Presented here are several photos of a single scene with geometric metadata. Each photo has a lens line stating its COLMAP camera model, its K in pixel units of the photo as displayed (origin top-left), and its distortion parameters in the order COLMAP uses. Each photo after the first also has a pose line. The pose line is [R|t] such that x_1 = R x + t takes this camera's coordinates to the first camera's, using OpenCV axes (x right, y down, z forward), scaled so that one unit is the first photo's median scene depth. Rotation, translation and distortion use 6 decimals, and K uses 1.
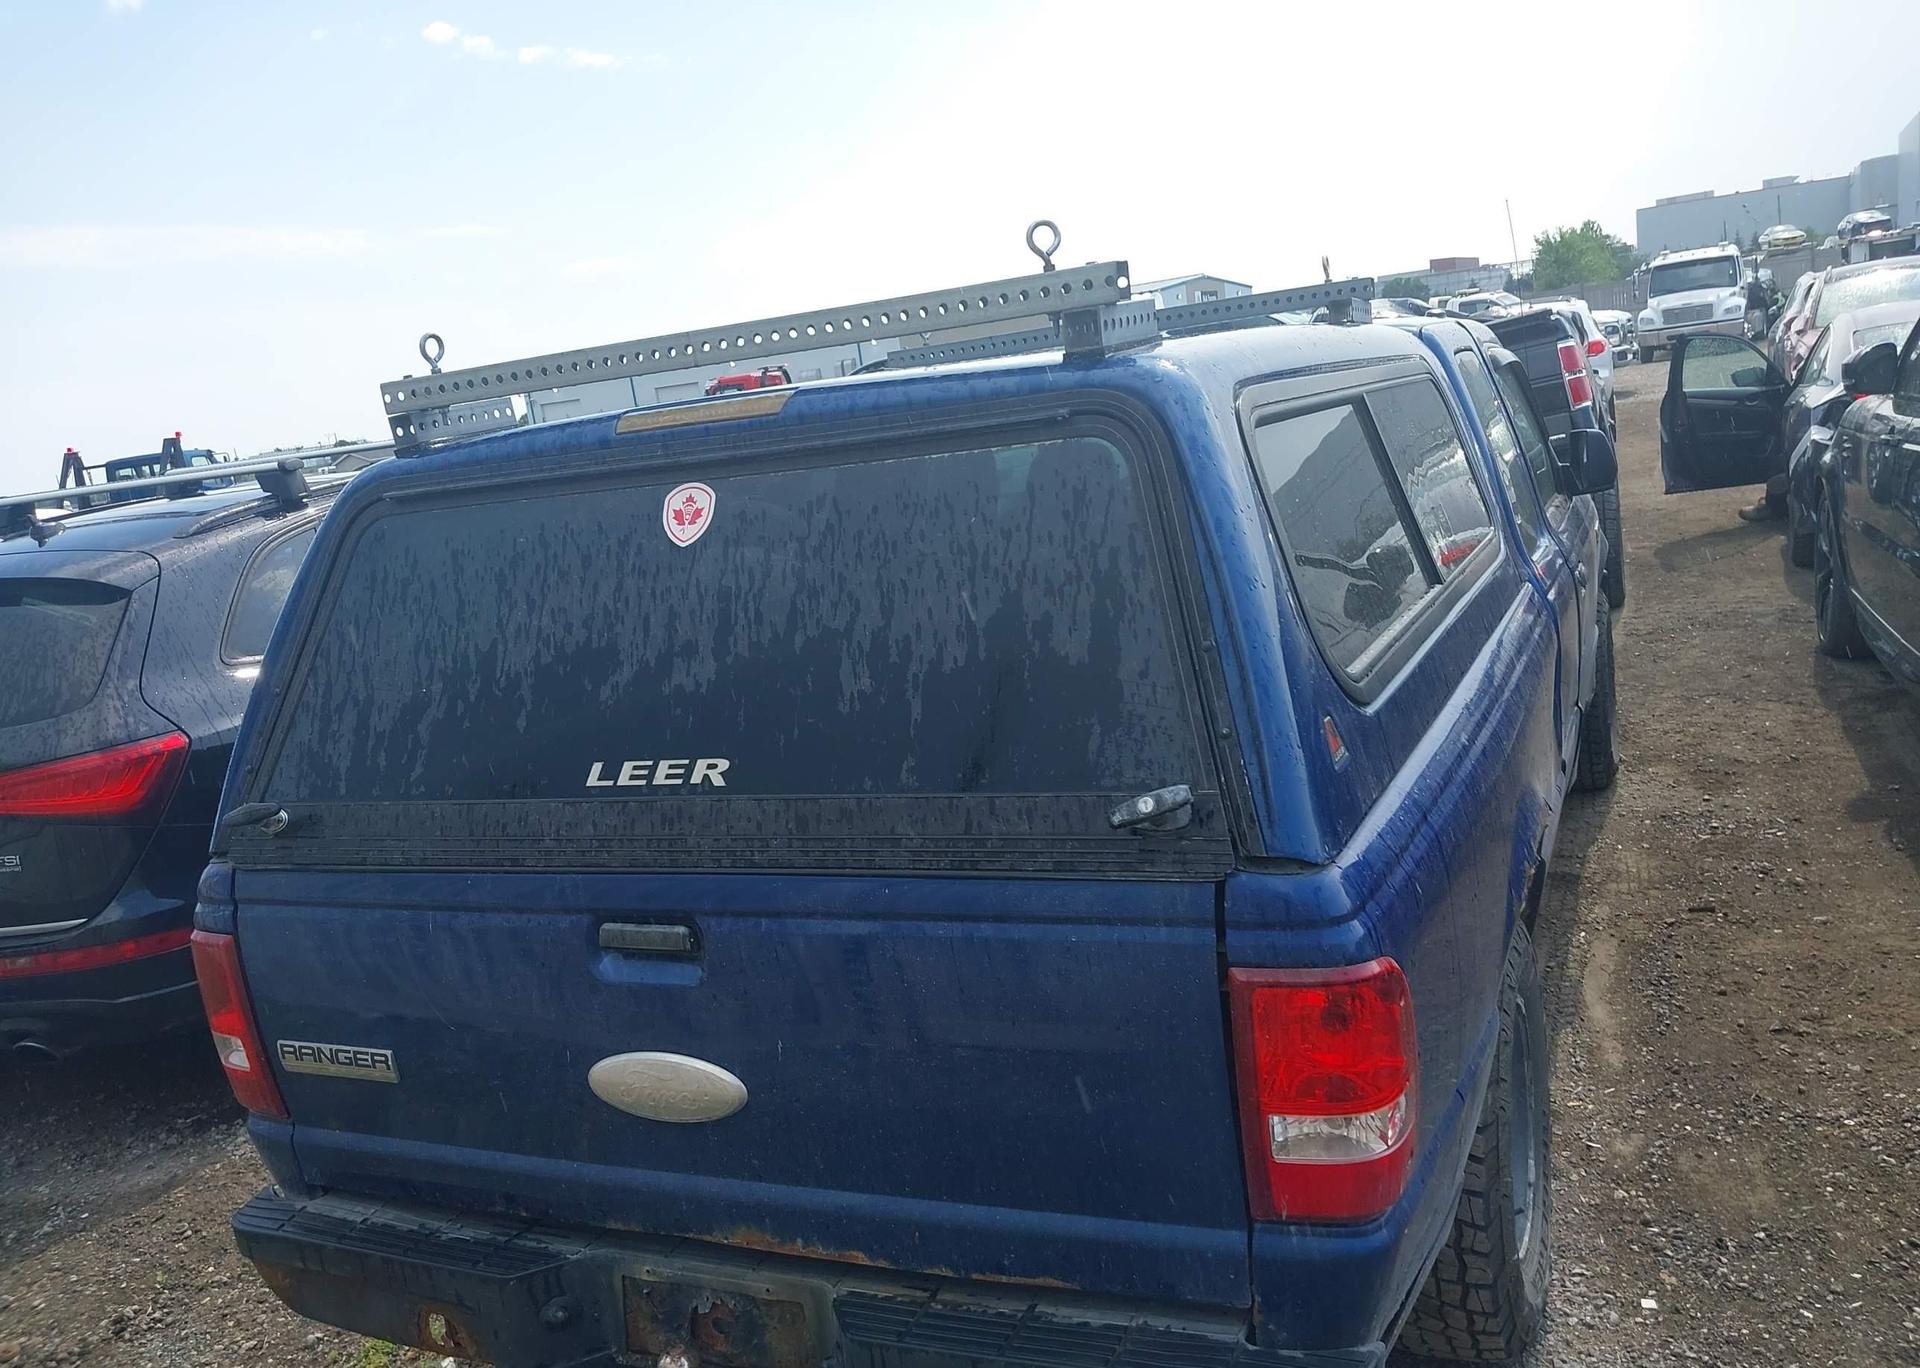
lens RADIAL K [[1539.8, 0, 958.3], [0, 1539.8, 711.7], [0, 0, 1]] dist [0.026621, -0.003569]
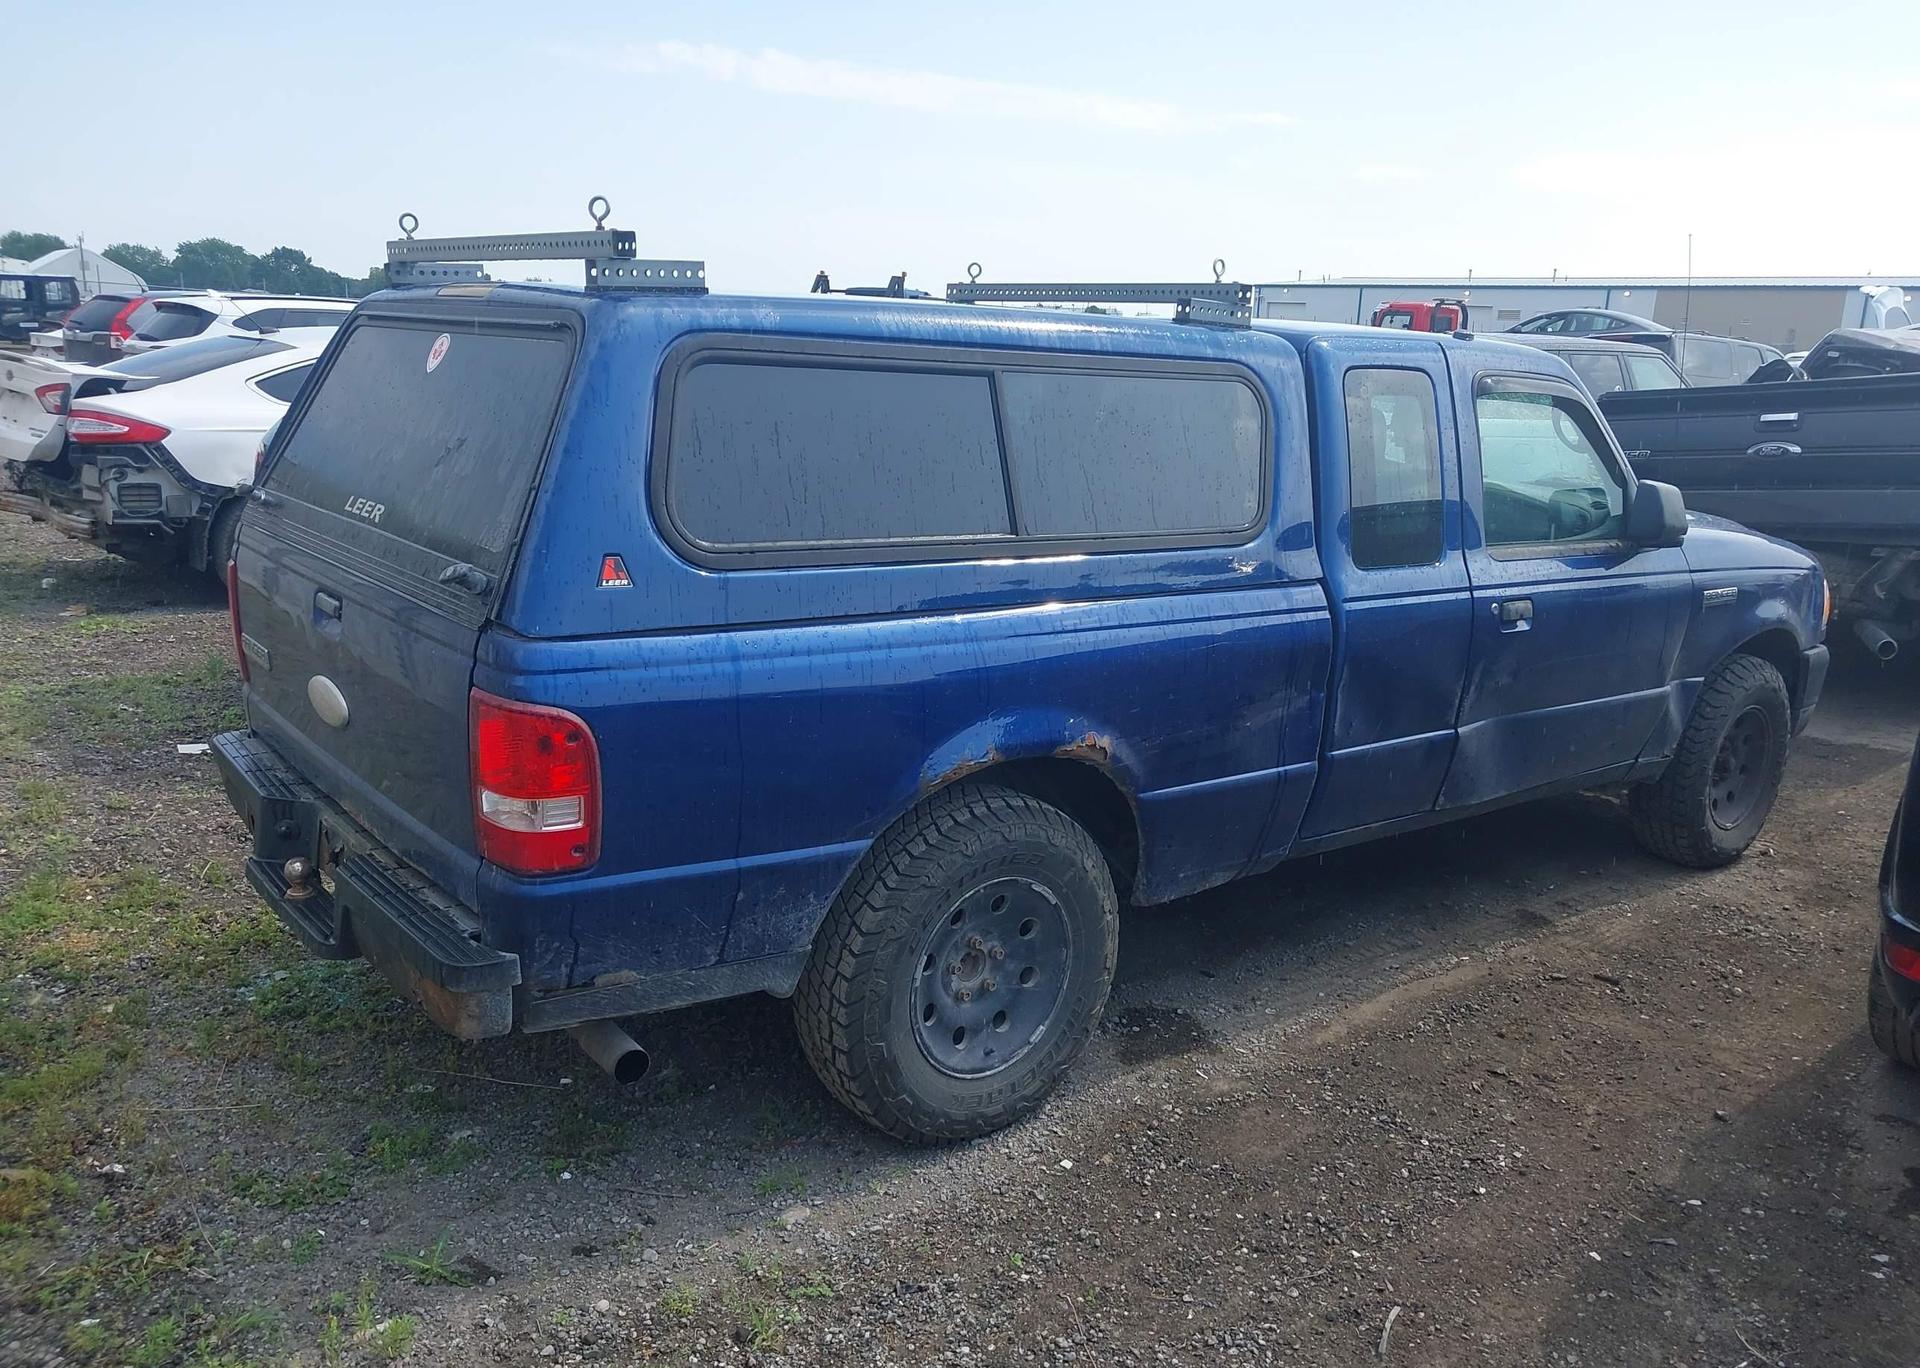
lens RADIAL K [[1554.0, 0, 960.0], [0, 1554.0, 684.0], [0, 0, 1]] dist [0.032833, -0.037863]
pose [[0.868434, 0.268920, -0.416538, 1.004390], [-0.251946, 0.962928, 0.096395, -0.090577], [0.427019, 0.021233, 0.903993, -0.176210]]
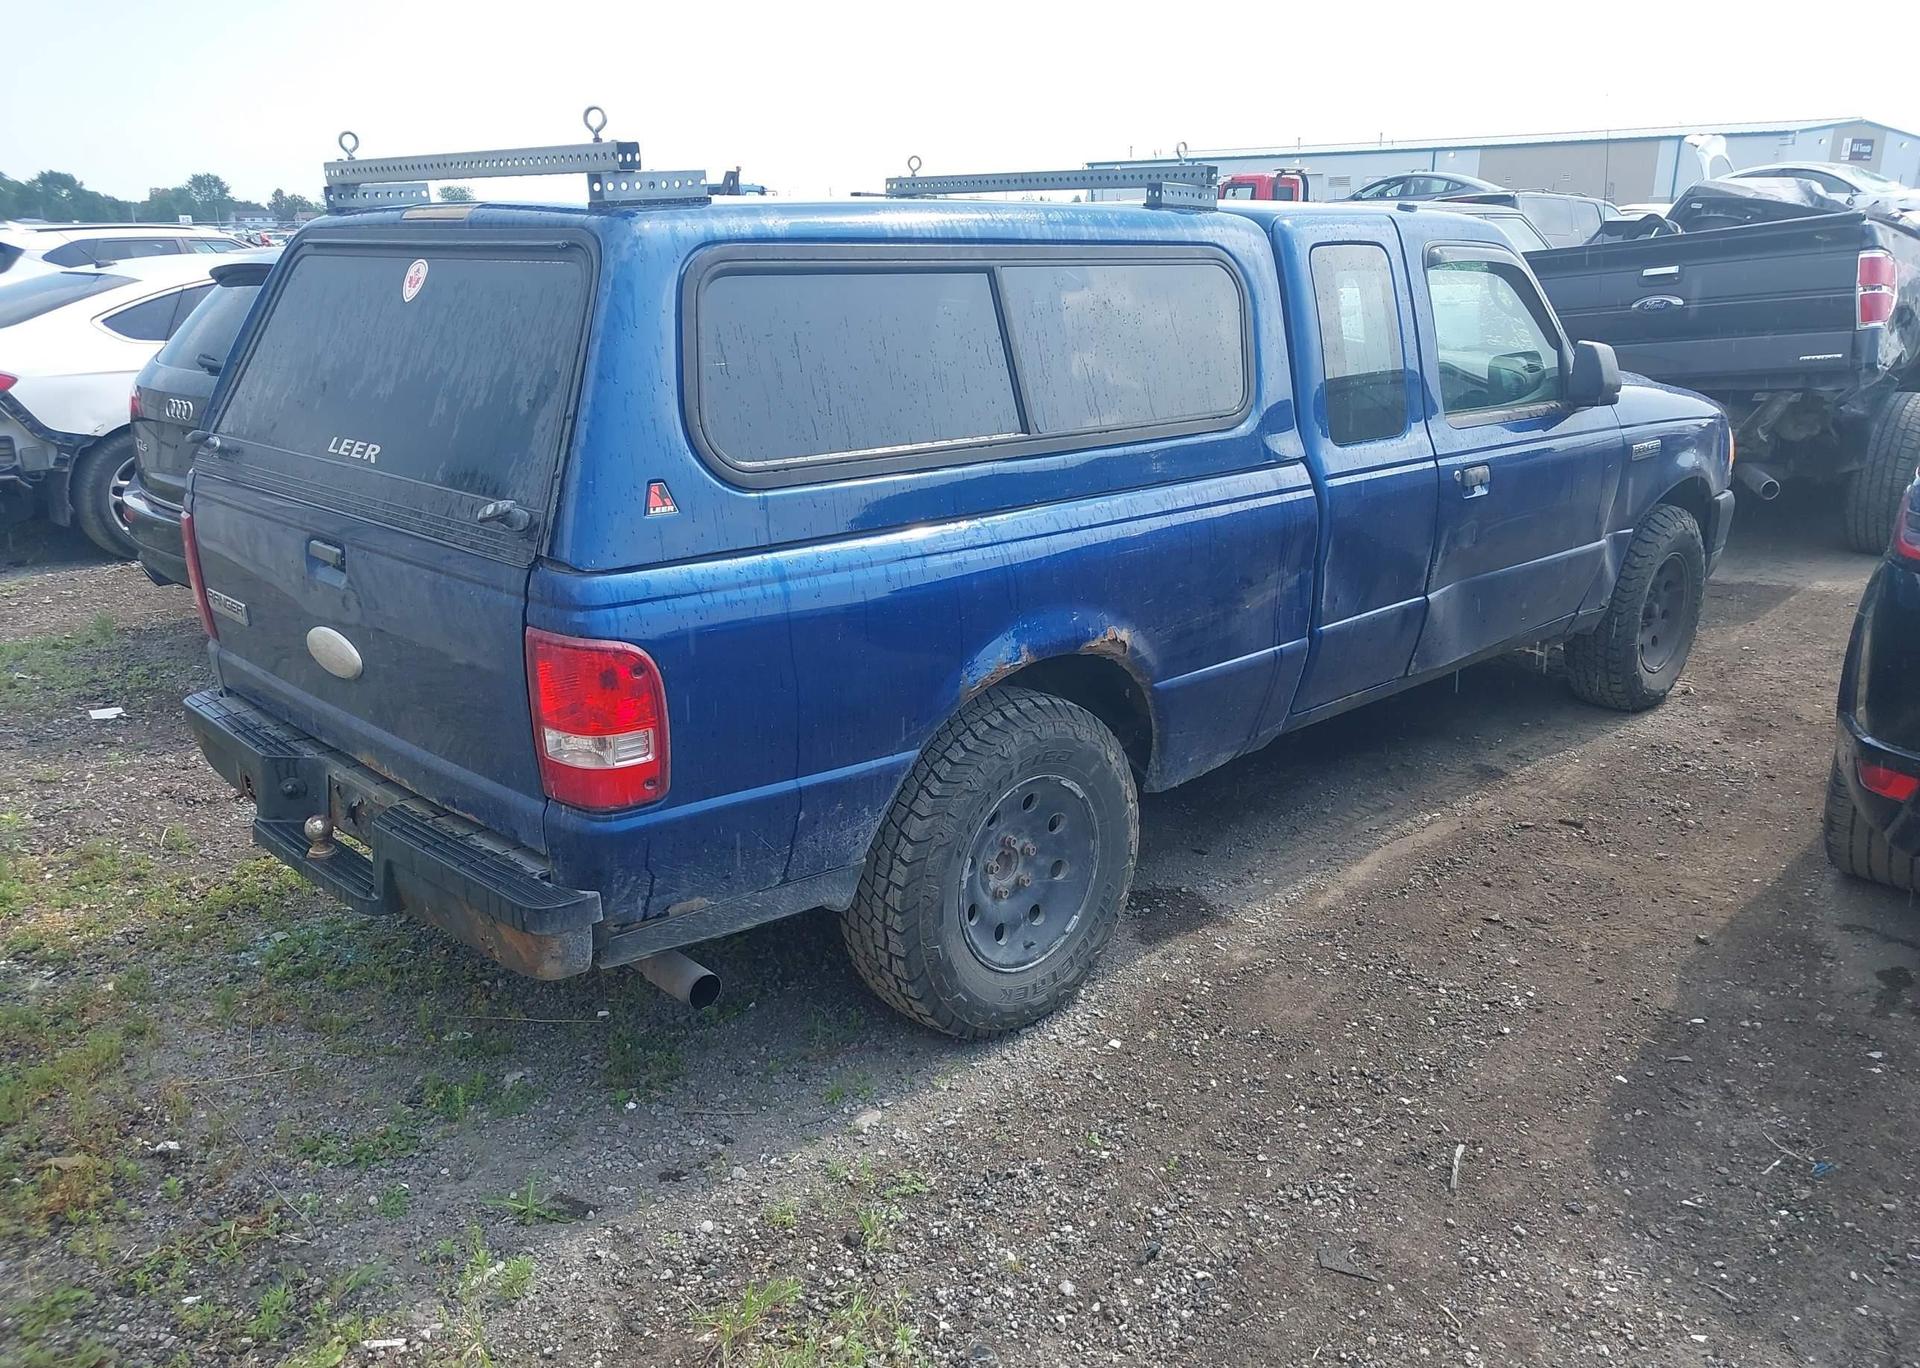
lens RADIAL K [[1552.5, 0, 958.9], [0, 1552.5, 697.5], [0, 0, 1]] dist [0.034033, -0.040051]
pose [[0.921760, 0.227703, -0.313863, 0.850218], [-0.189671, 0.970746, 0.147233, -0.058943], [0.338207, -0.076183, 0.937983, -0.245737]]
